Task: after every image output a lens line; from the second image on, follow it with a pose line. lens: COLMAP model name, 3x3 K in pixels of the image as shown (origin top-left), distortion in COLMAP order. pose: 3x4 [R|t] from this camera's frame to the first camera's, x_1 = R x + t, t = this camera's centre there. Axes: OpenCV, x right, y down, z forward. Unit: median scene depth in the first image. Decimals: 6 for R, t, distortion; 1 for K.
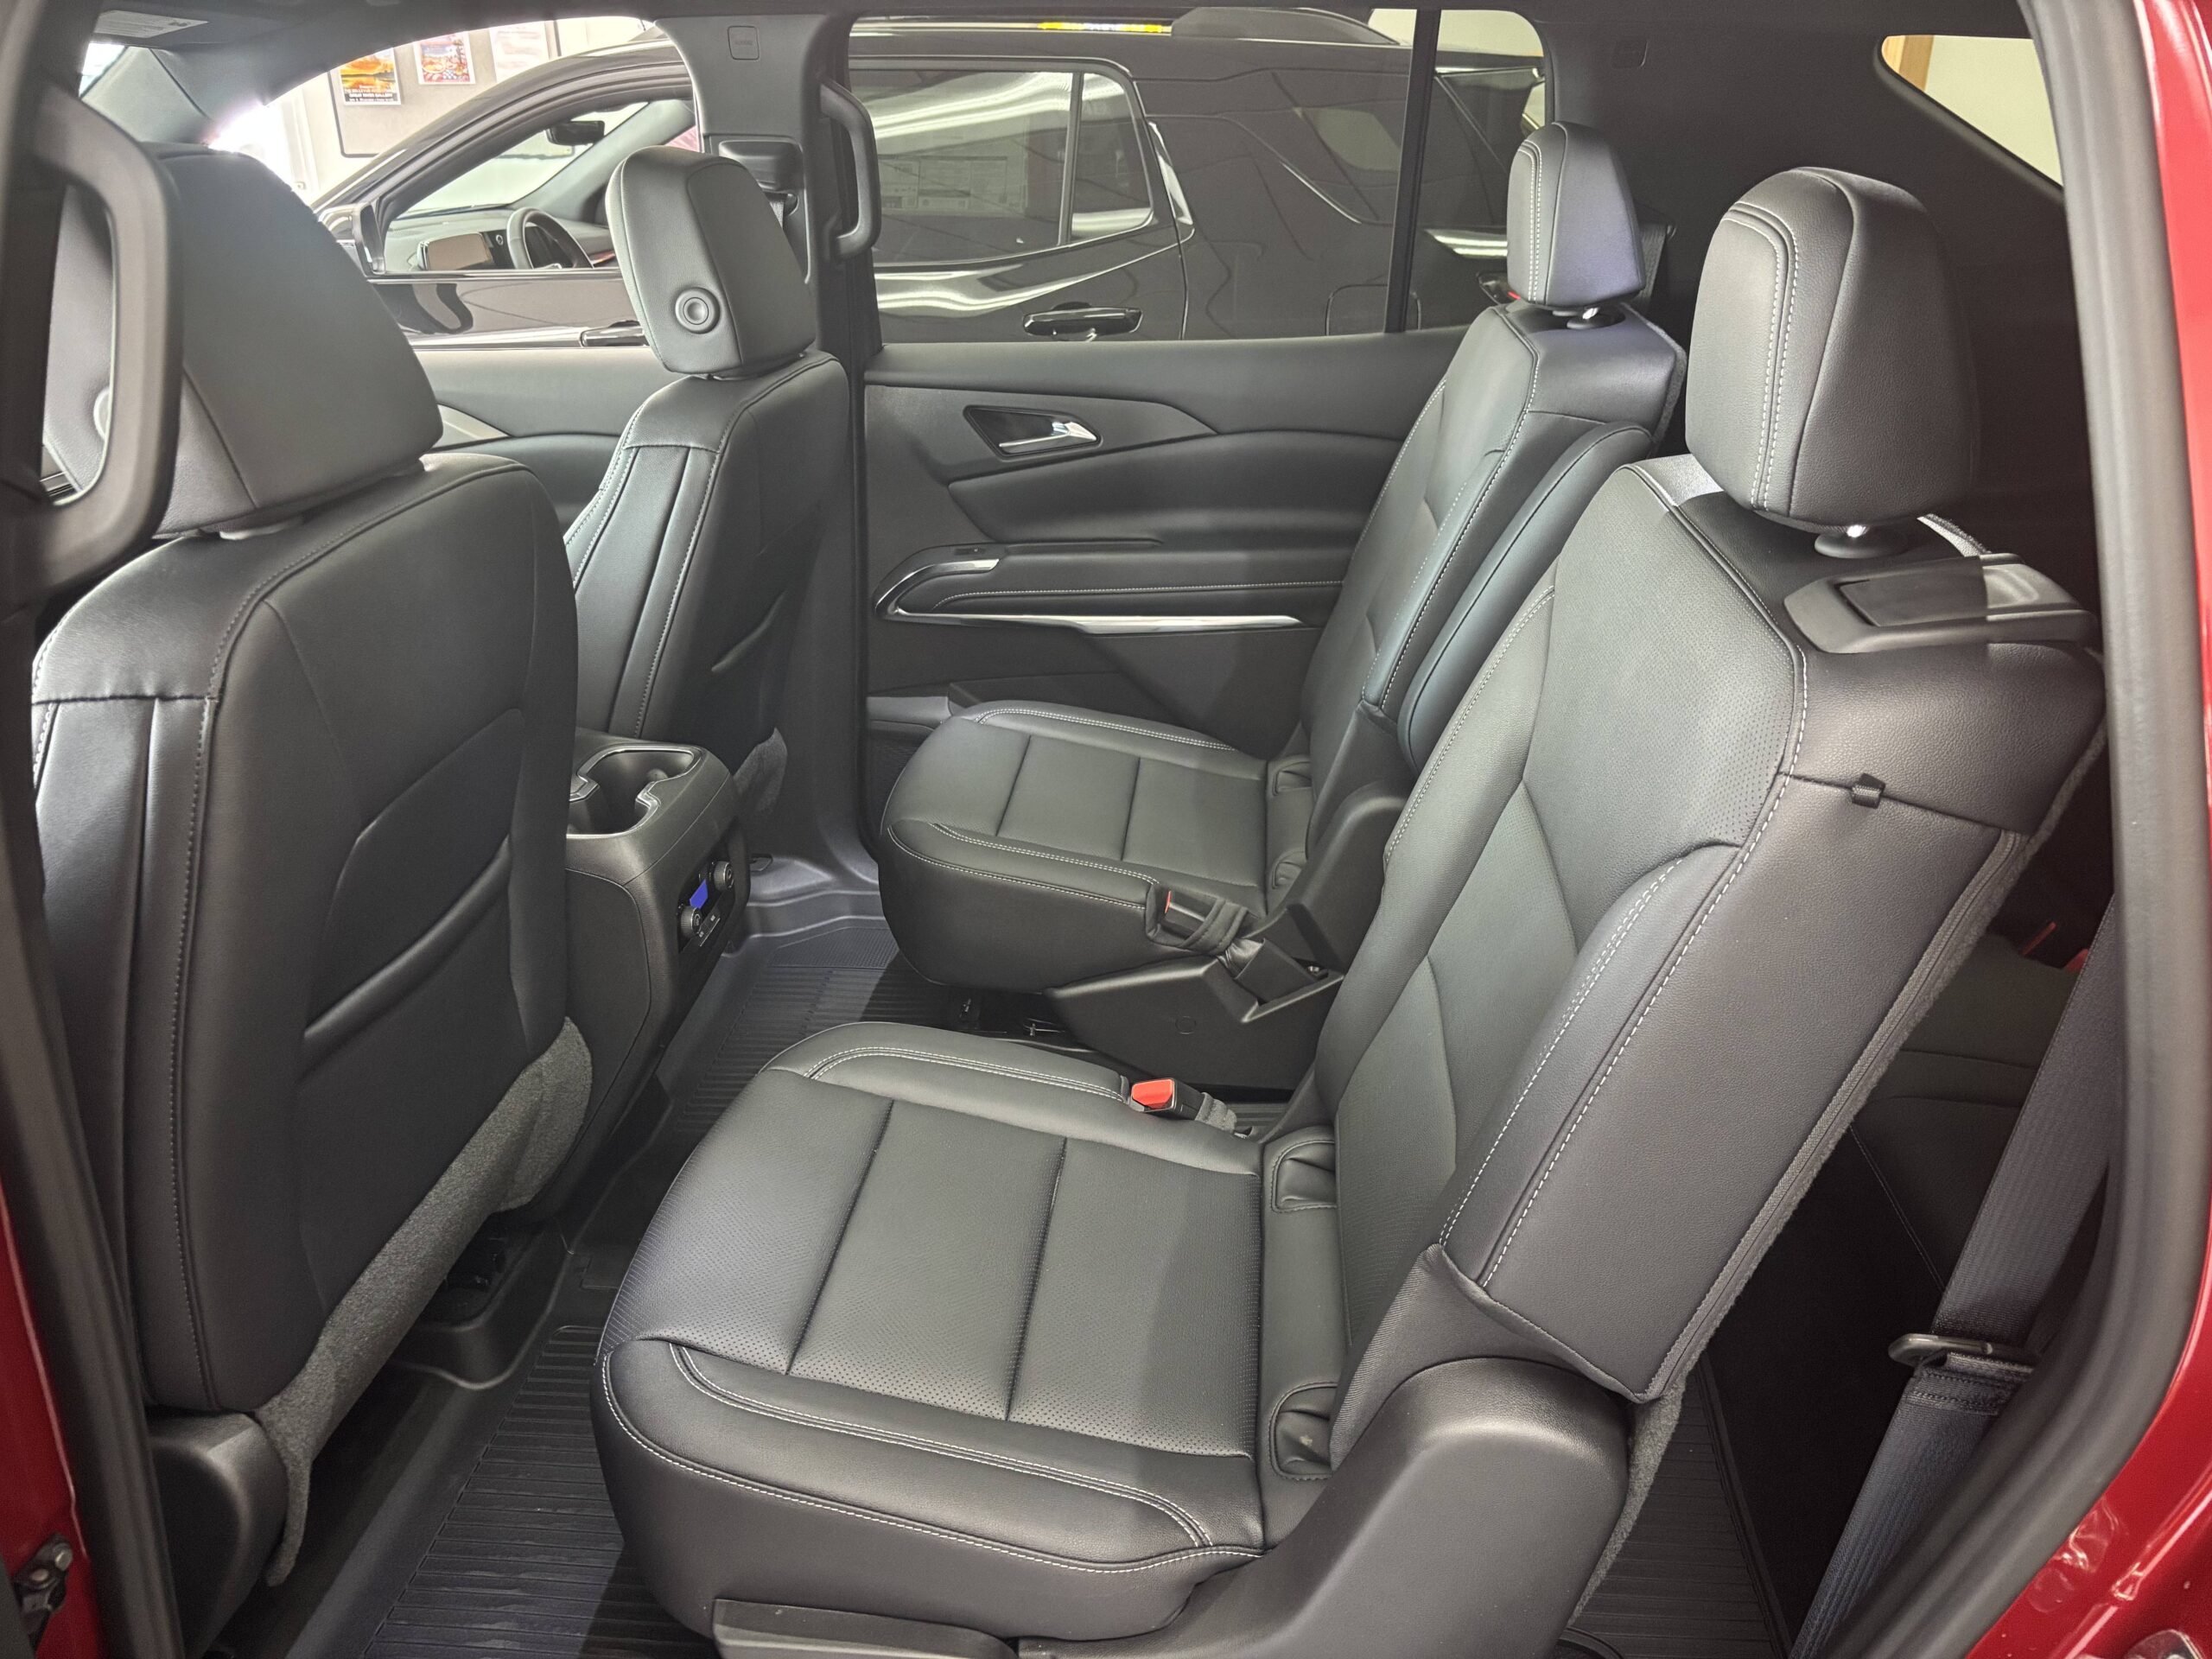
lens RADIAL K [[1682.9, 0, 1131.8], [0, 1682.9, 864.9], [0, 0, 1]] dist [0.022719, -0.024909]
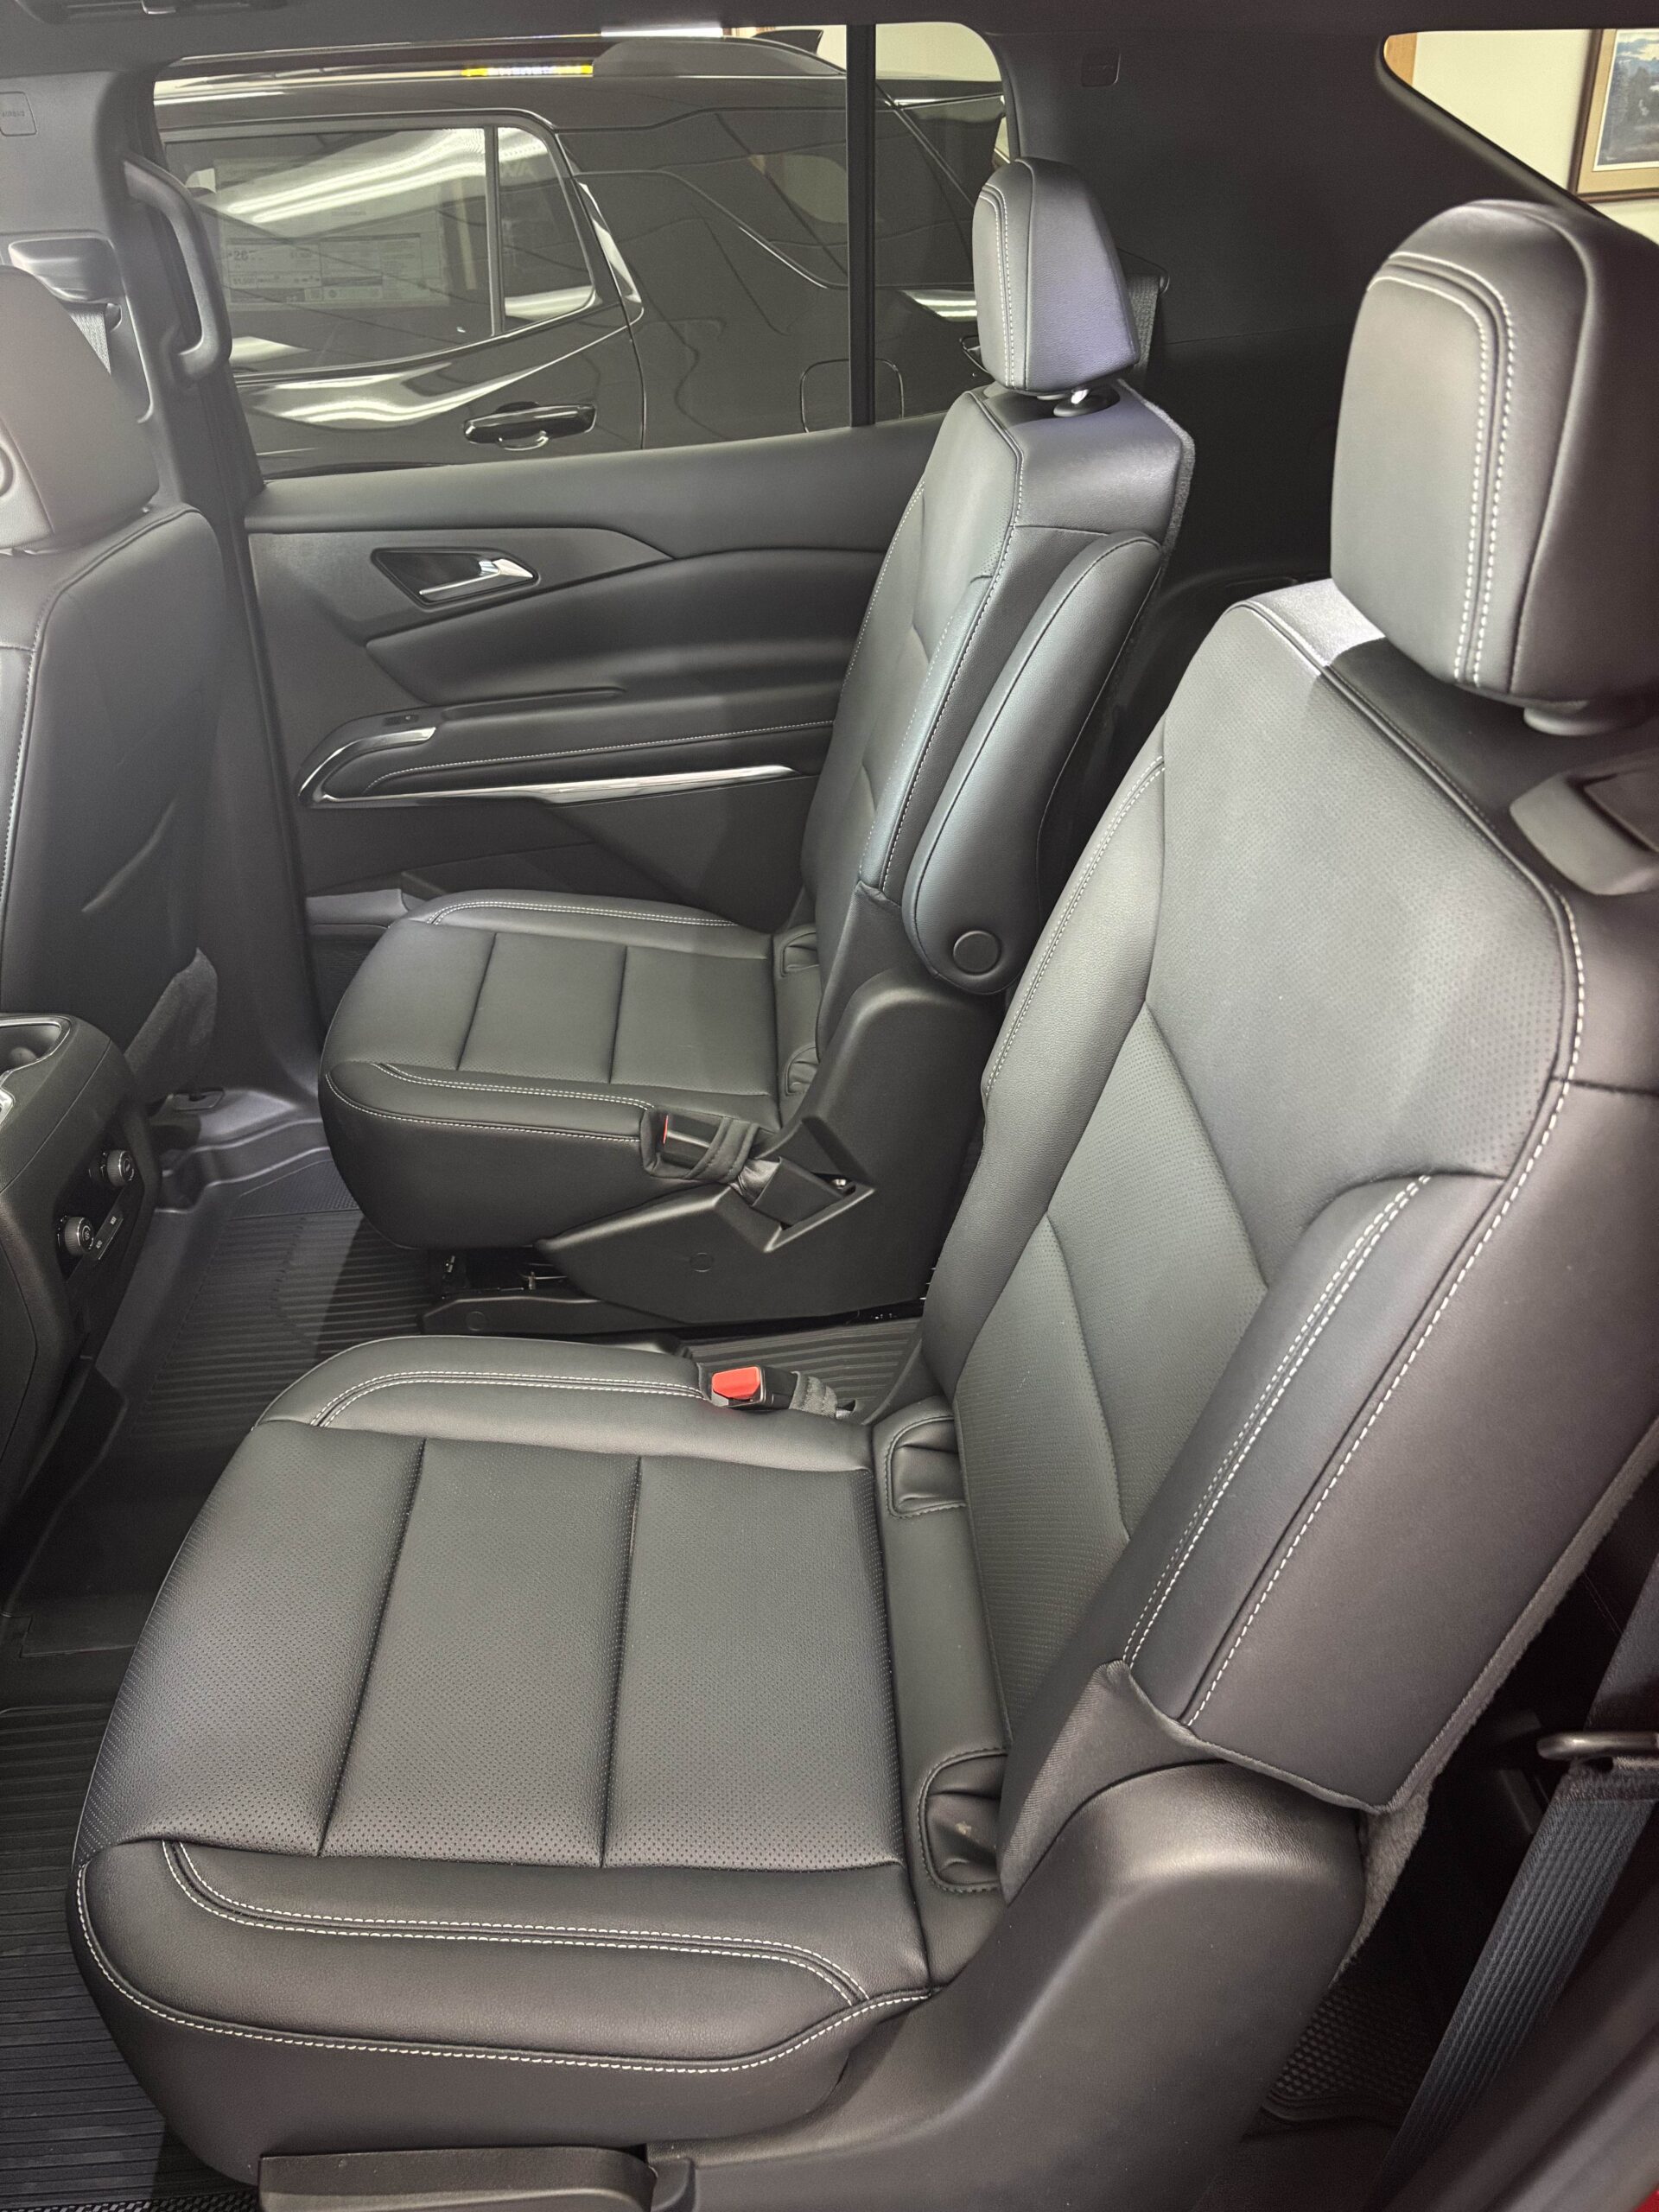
lens RADIAL K [[1682.9, 0, 863.1], [0, 1682.9, 1119.3], [0, 0, 1]] dist [0.022719, -0.024909]
pose [[0.989710, -0.109692, 0.091875, 0.037094], [0.100302, 0.989792, 0.101247, -0.050918], [-0.102043, -0.090990, 0.990610, 0.110531]]
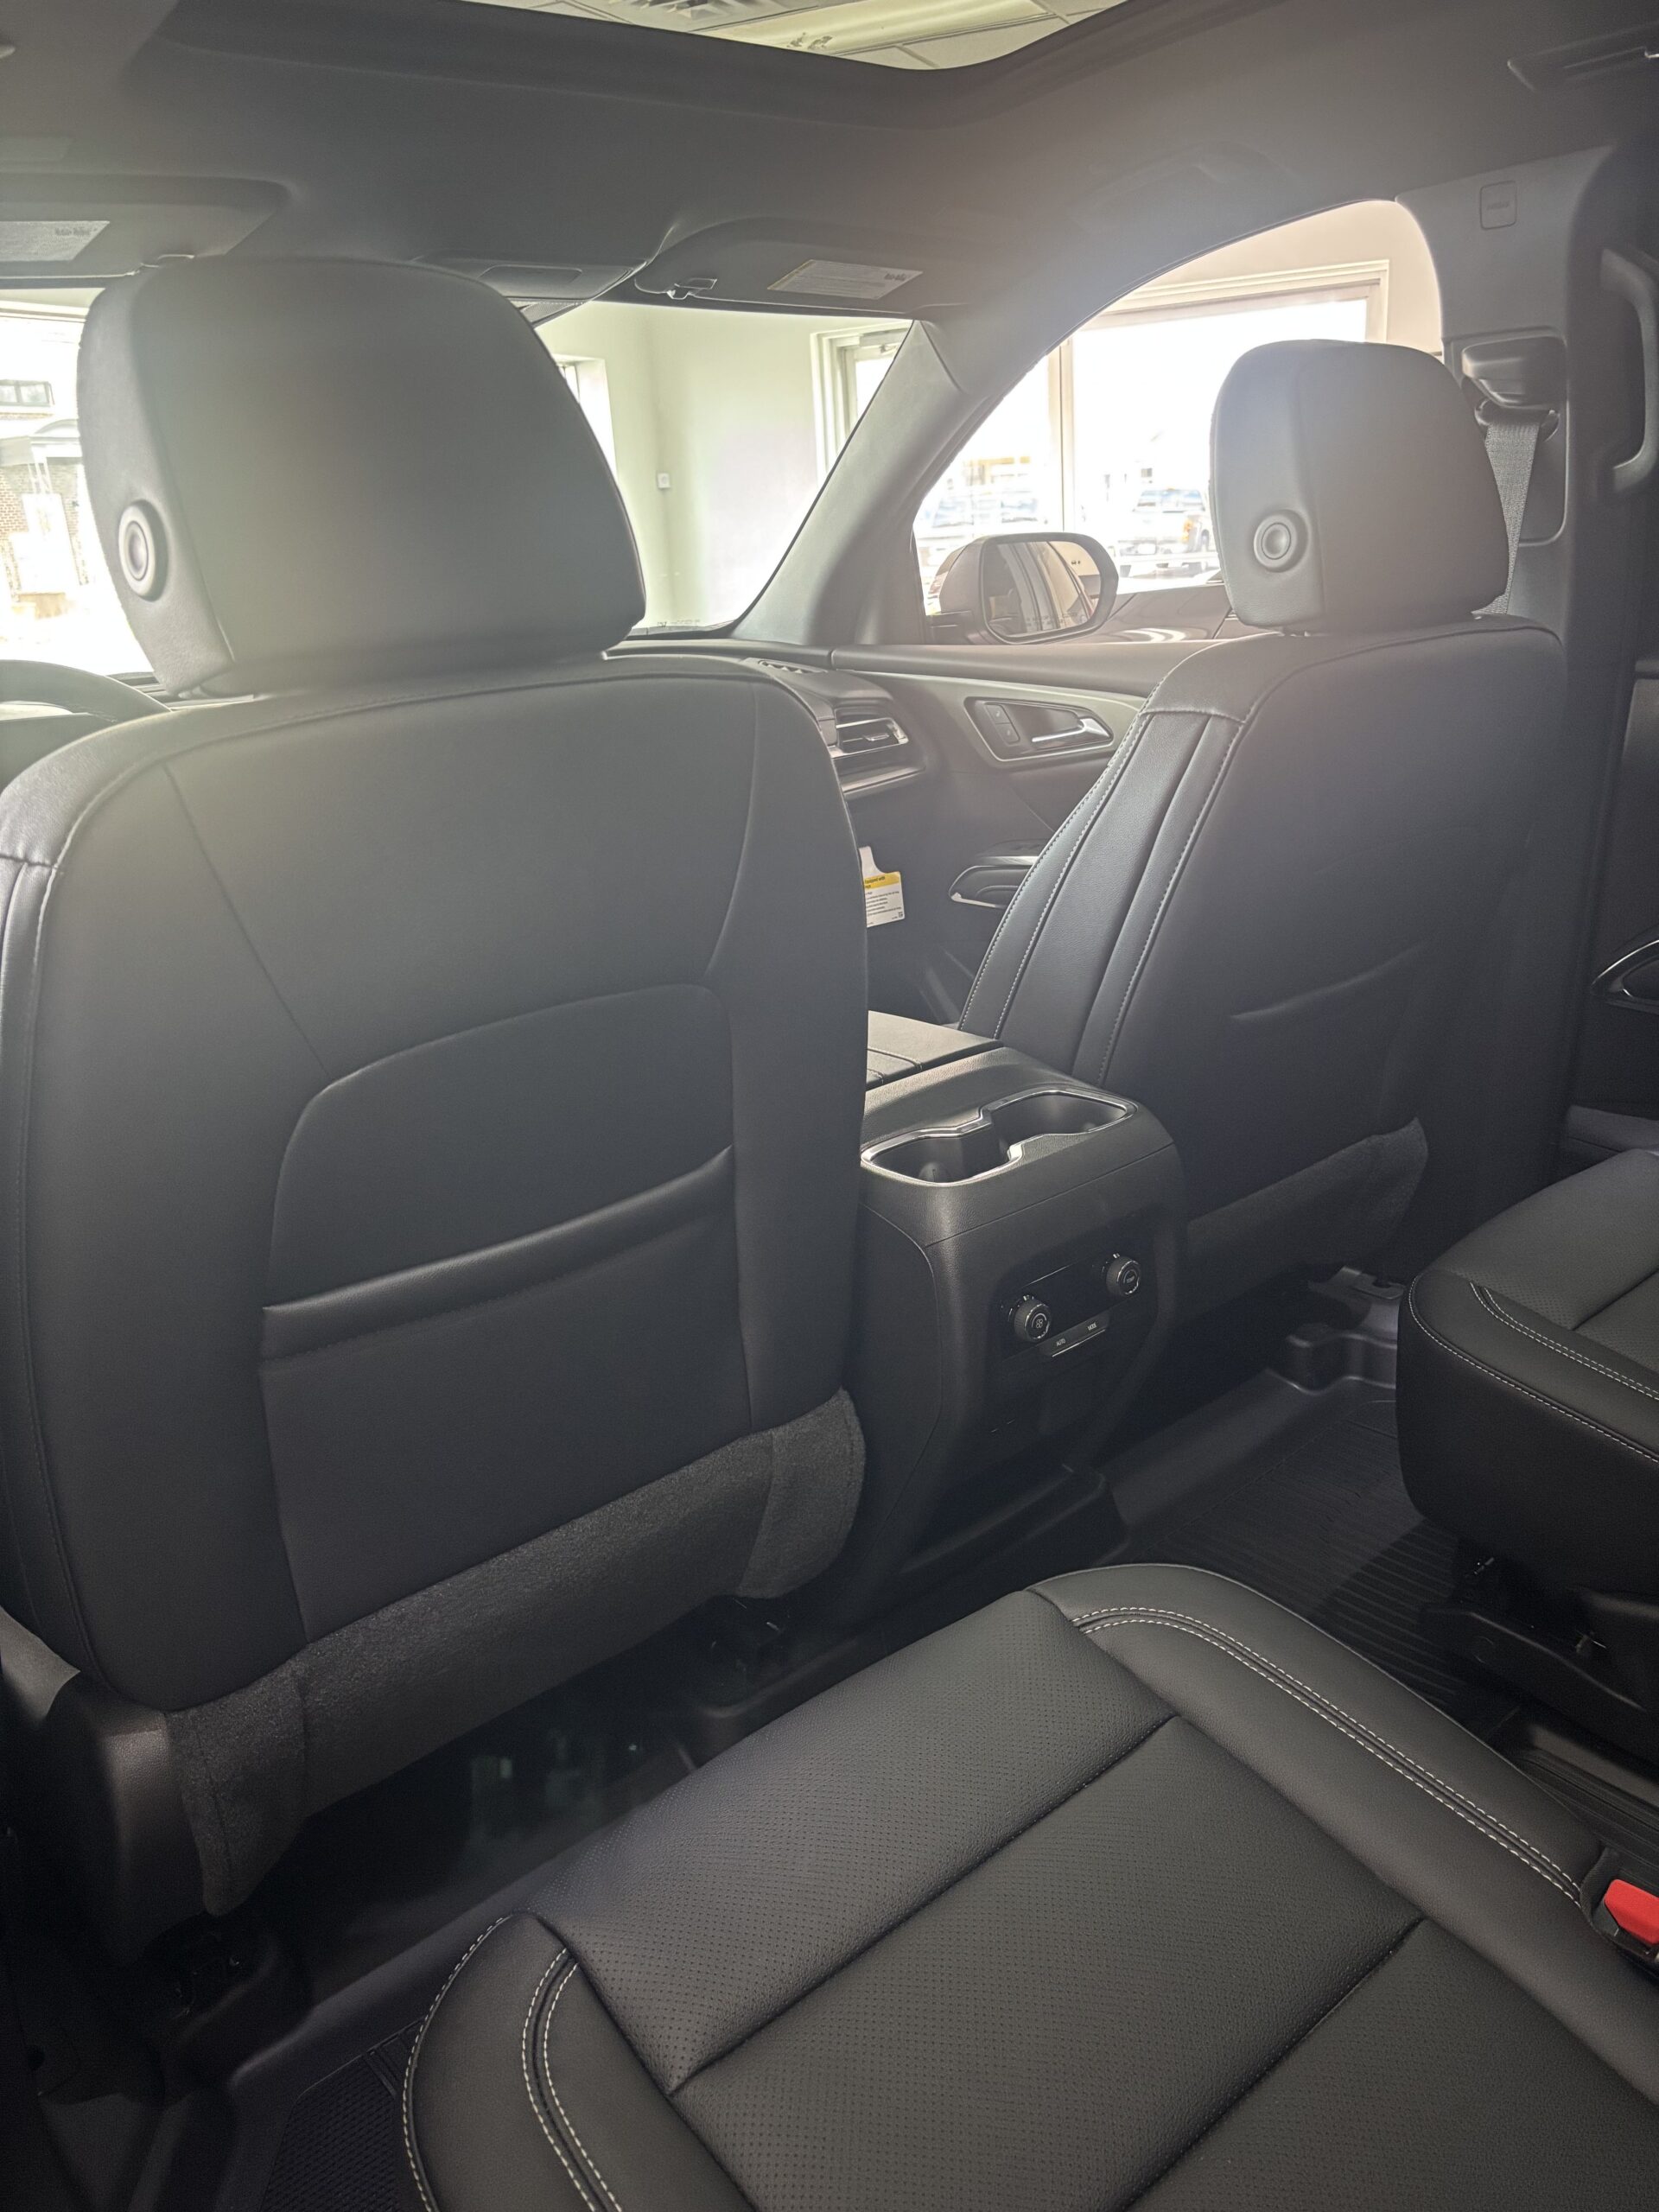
lens RADIAL K [[1682.9, 0, 846.1], [0, 1682.9, 1117.4], [0, 0, 1]] dist [0.022719, -0.024909]
pose [[0.704605, 0.184906, -0.685085, 0.135658], [-0.236929, 0.971351, 0.018490, -0.037052], [0.668877, 0.149288, 0.728228, 0.285754]]
